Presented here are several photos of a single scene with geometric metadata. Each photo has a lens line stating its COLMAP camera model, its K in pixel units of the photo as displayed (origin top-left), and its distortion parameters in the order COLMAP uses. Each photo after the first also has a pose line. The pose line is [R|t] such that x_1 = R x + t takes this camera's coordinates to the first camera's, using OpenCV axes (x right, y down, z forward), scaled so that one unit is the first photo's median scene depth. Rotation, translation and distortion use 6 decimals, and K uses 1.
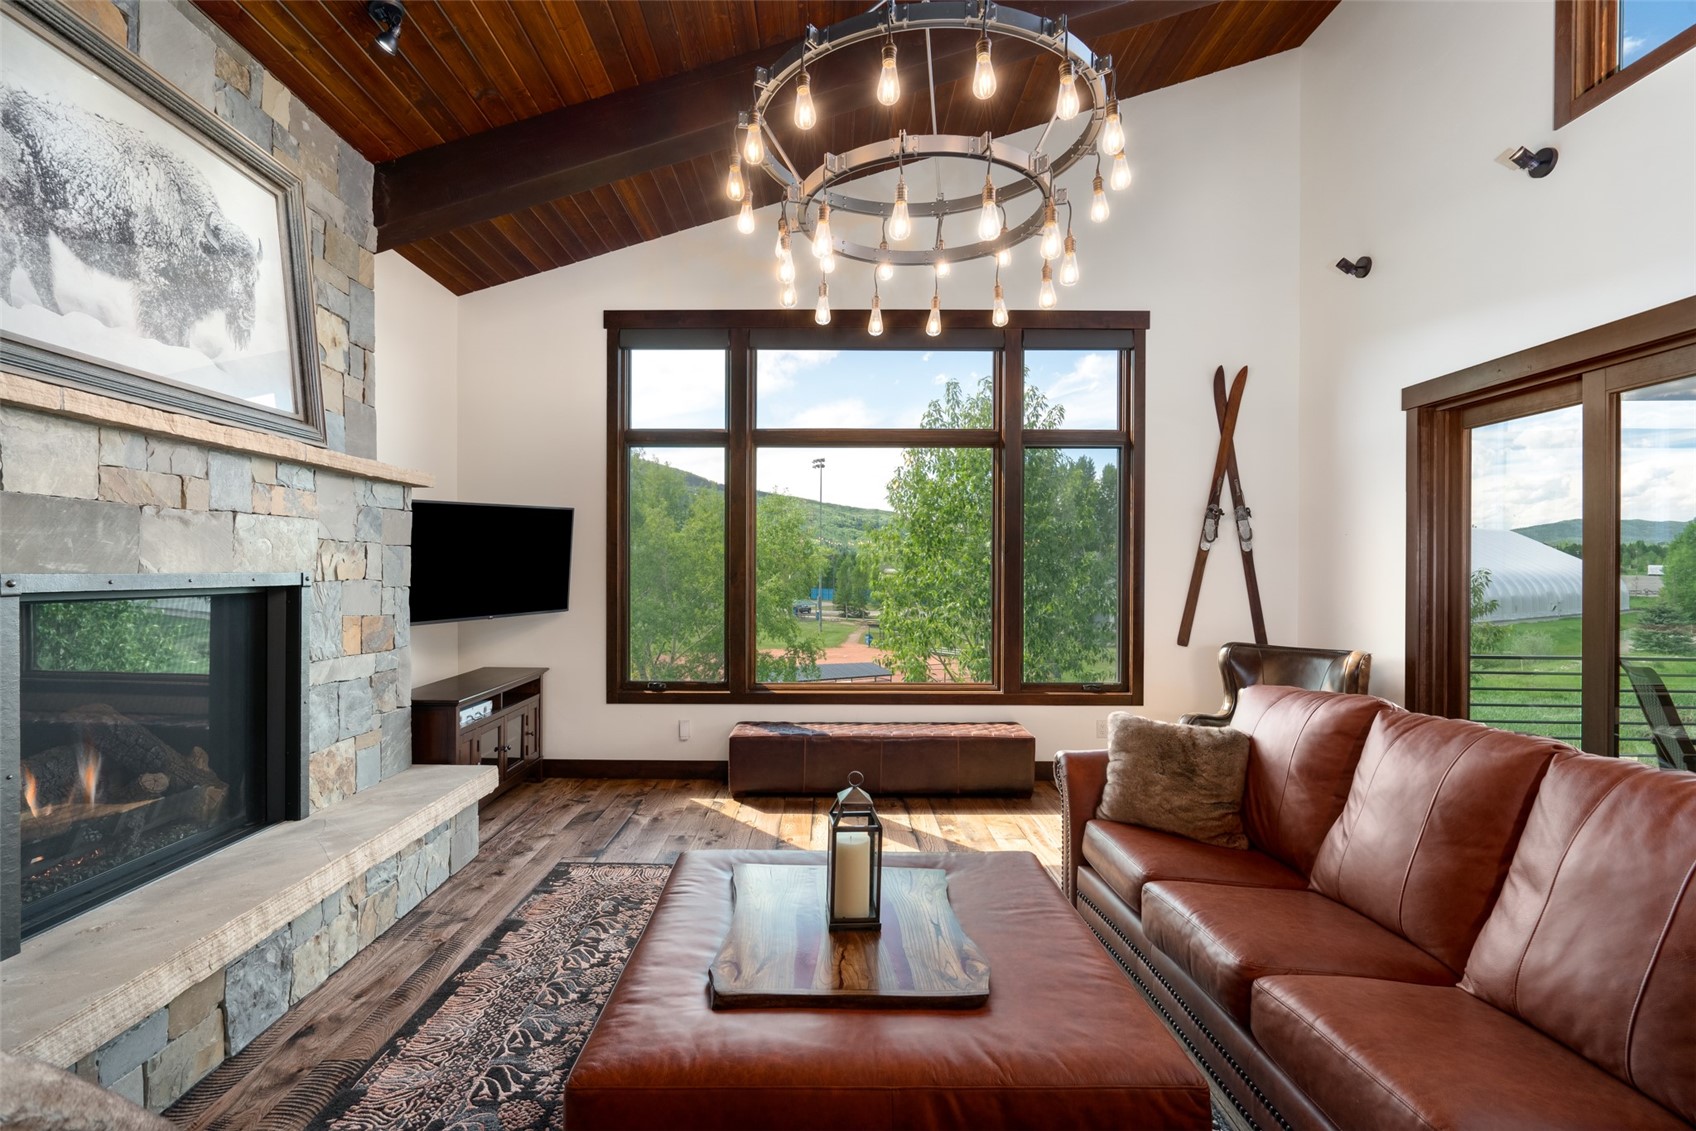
lens RADIAL K [[793.2, 0, 822.0], [0, 793.2, 572.5], [0, 0, 1]] dist [-0.002184, 0.003868]
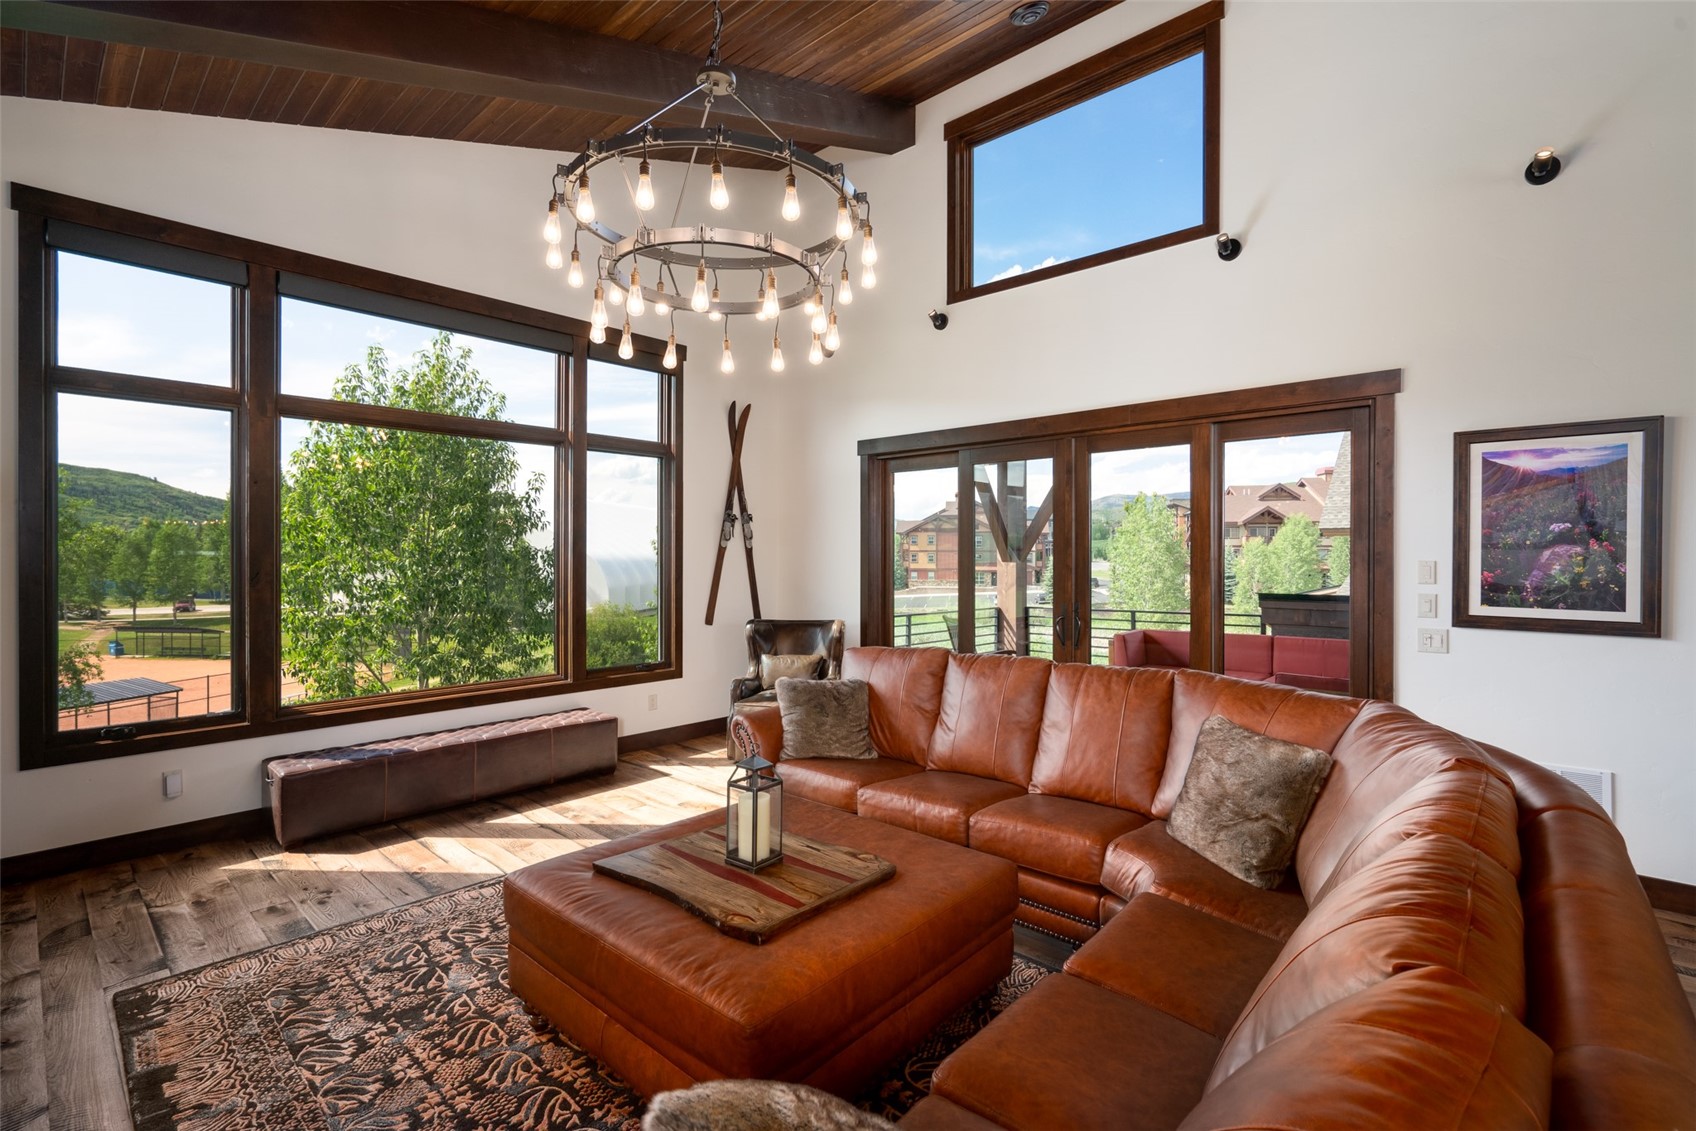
lens RADIAL K [[773.0, 0, 872.8], [0, 773.0, 563.2], [0, 0, 1]] dist [-0.011902, 0.003569]
pose [[0.649757, -0.010596, 0.760068, -0.350052], [0.002375, 0.999926, 0.011909, -0.019751], [-0.760138, -0.005933, 0.649734, 0.040742]]
